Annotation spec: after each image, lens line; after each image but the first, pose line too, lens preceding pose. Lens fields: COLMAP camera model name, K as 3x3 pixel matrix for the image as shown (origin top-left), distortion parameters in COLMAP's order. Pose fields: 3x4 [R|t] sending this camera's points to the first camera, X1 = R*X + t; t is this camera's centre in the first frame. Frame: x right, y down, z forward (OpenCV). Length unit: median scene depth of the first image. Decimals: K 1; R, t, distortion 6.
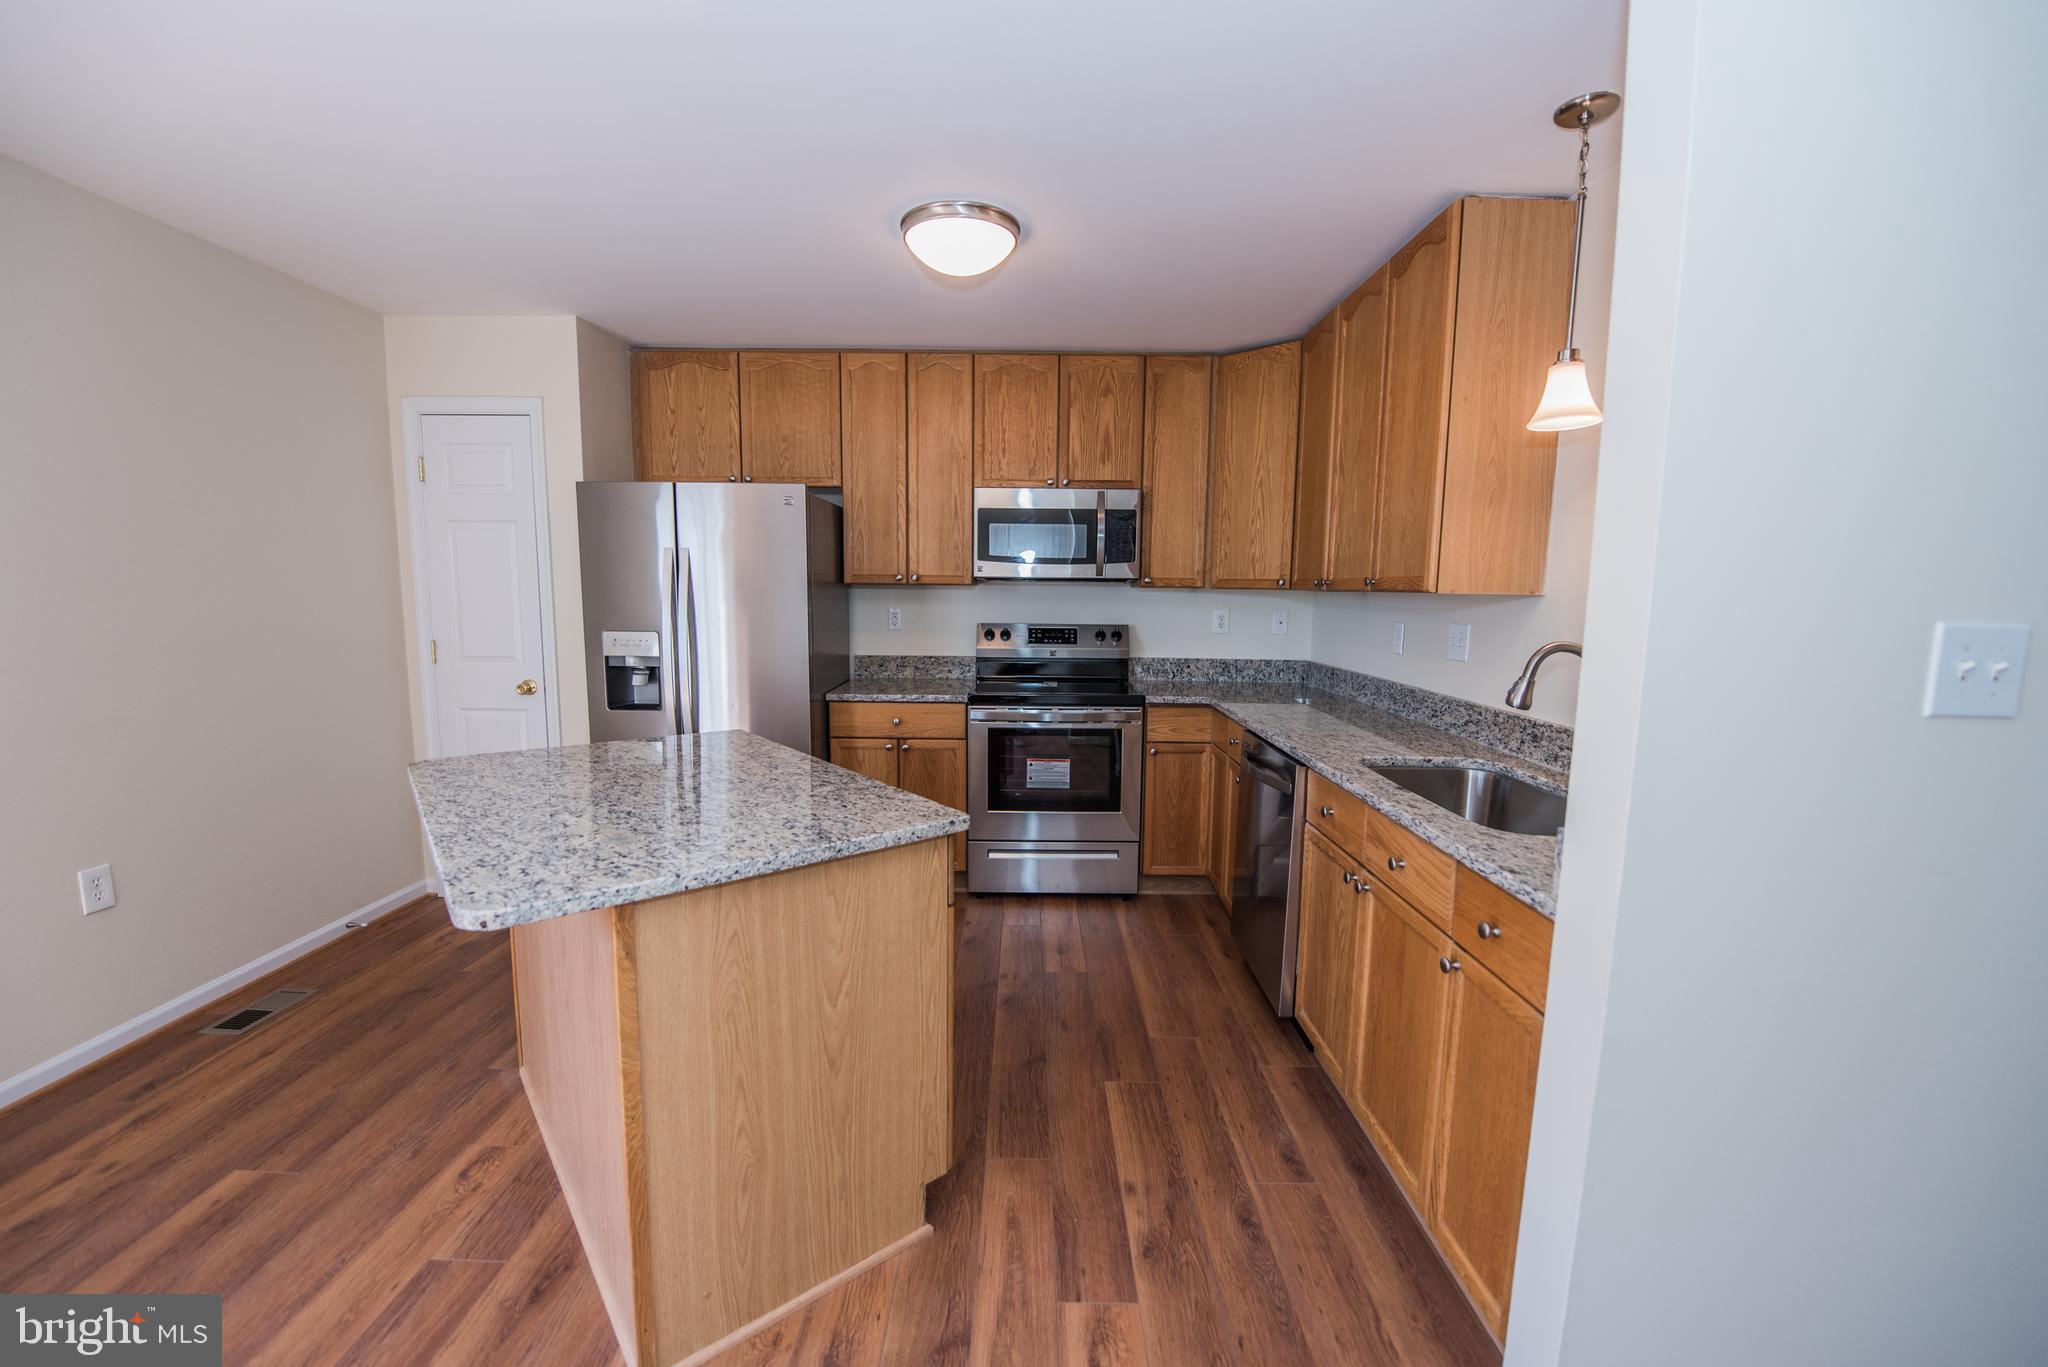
lens RADIAL K [[818.3, 0, 1024.0], [0, 818.3, 683.5], [0, 0, 1]] dist [-0.000883, -0.006798]
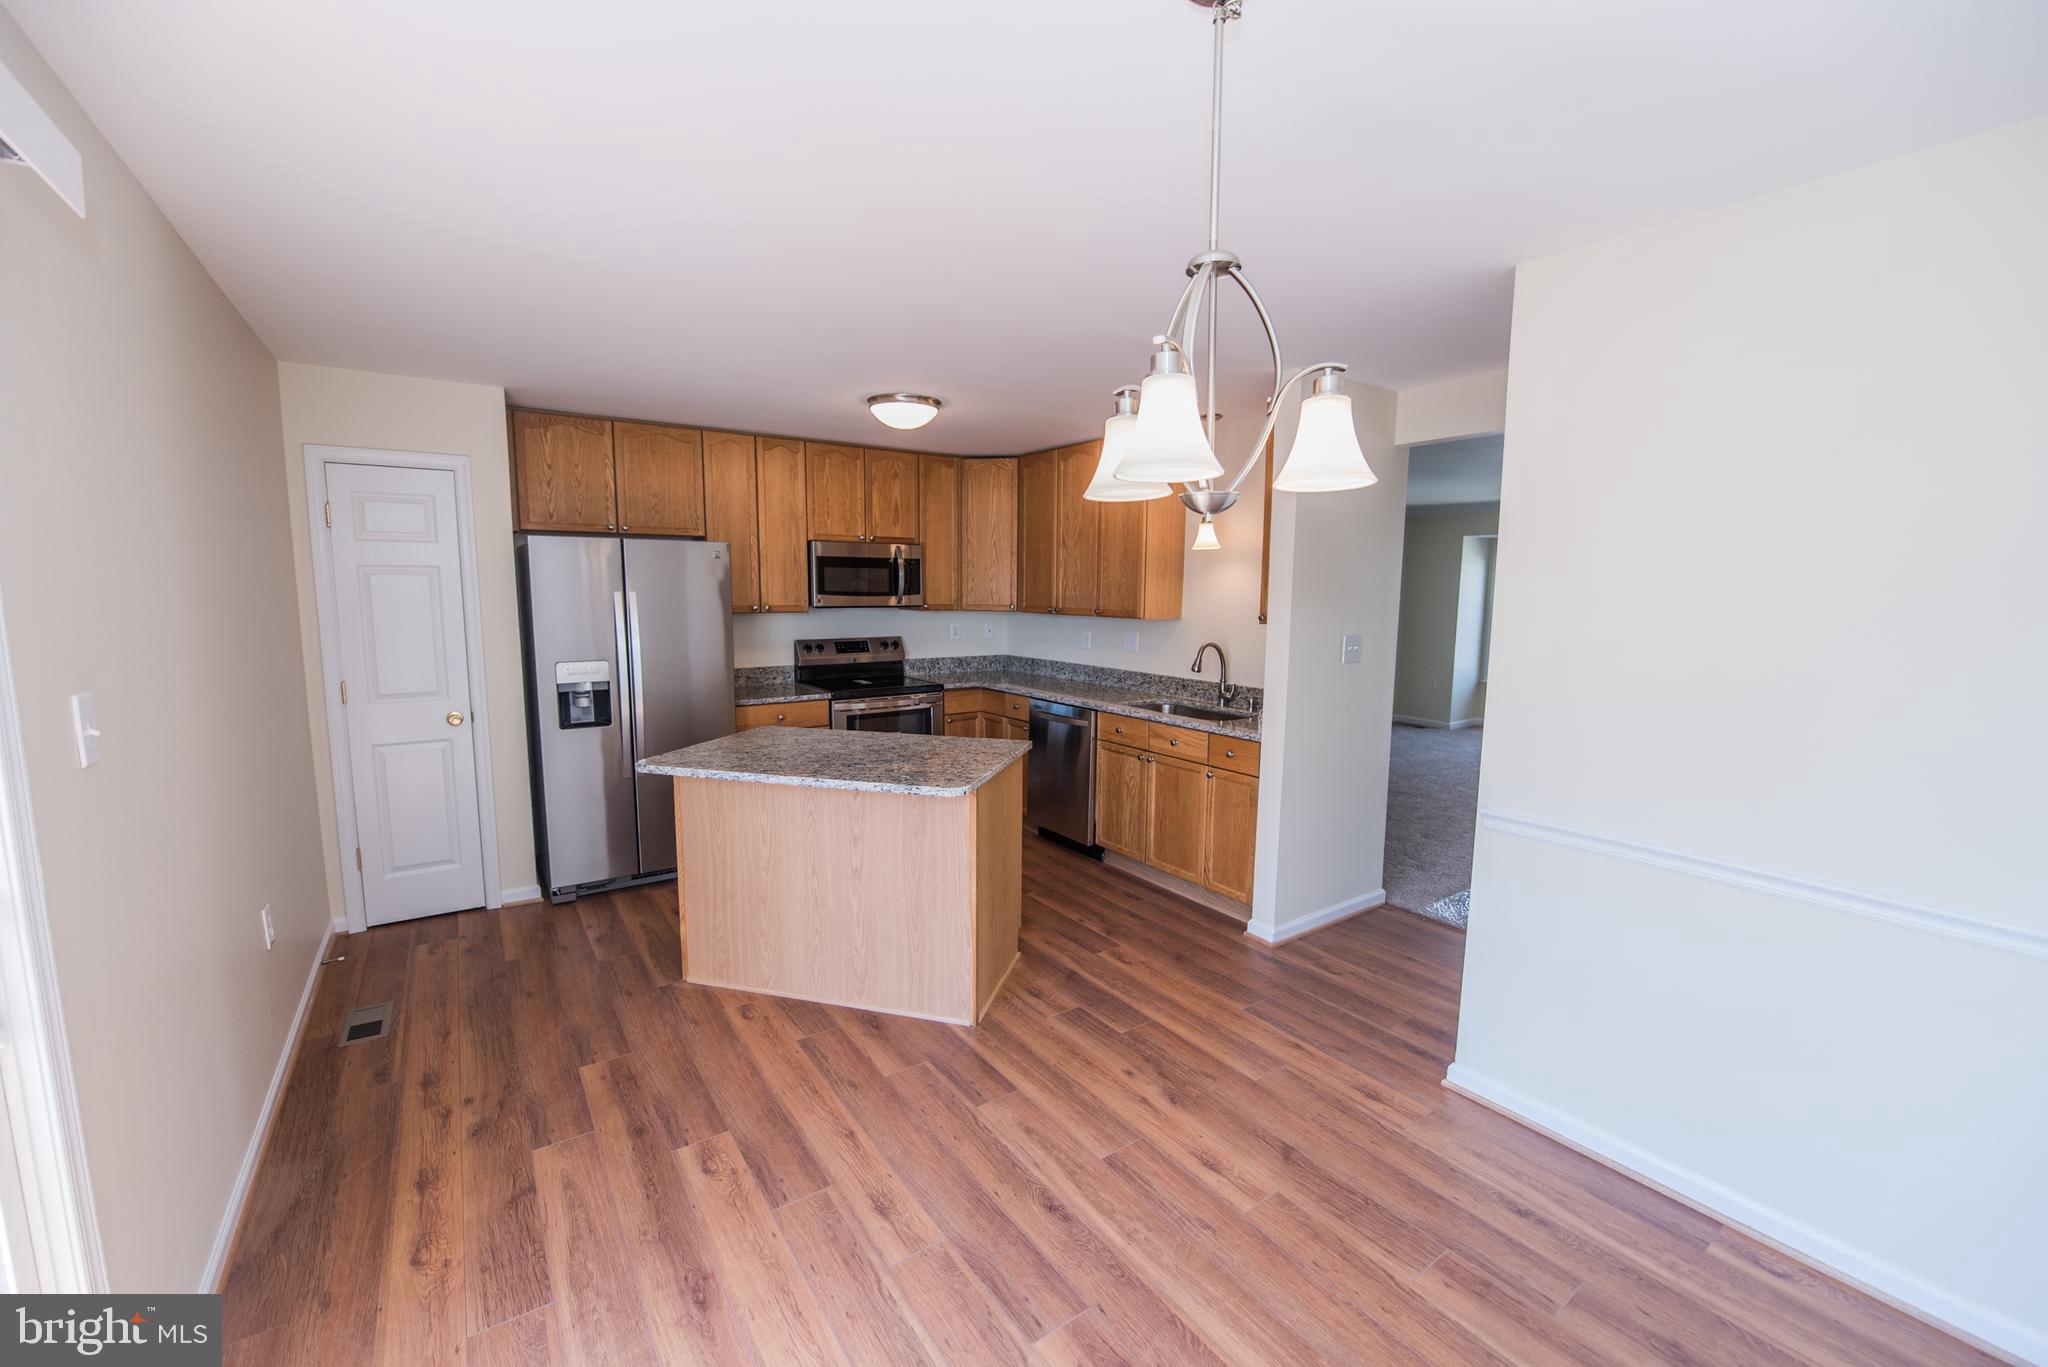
lens RADIAL K [[818.3, 0, 1024.0], [0, 818.3, 683.5], [0, 0, 1]] dist [-0.000883, -0.006798]
pose [[0.813571, -0.074782, 0.576637, -0.576450], [0.069579, 0.997090, 0.031141, -0.022011], [-0.577288, 0.014787, 0.816407, -0.303663]]
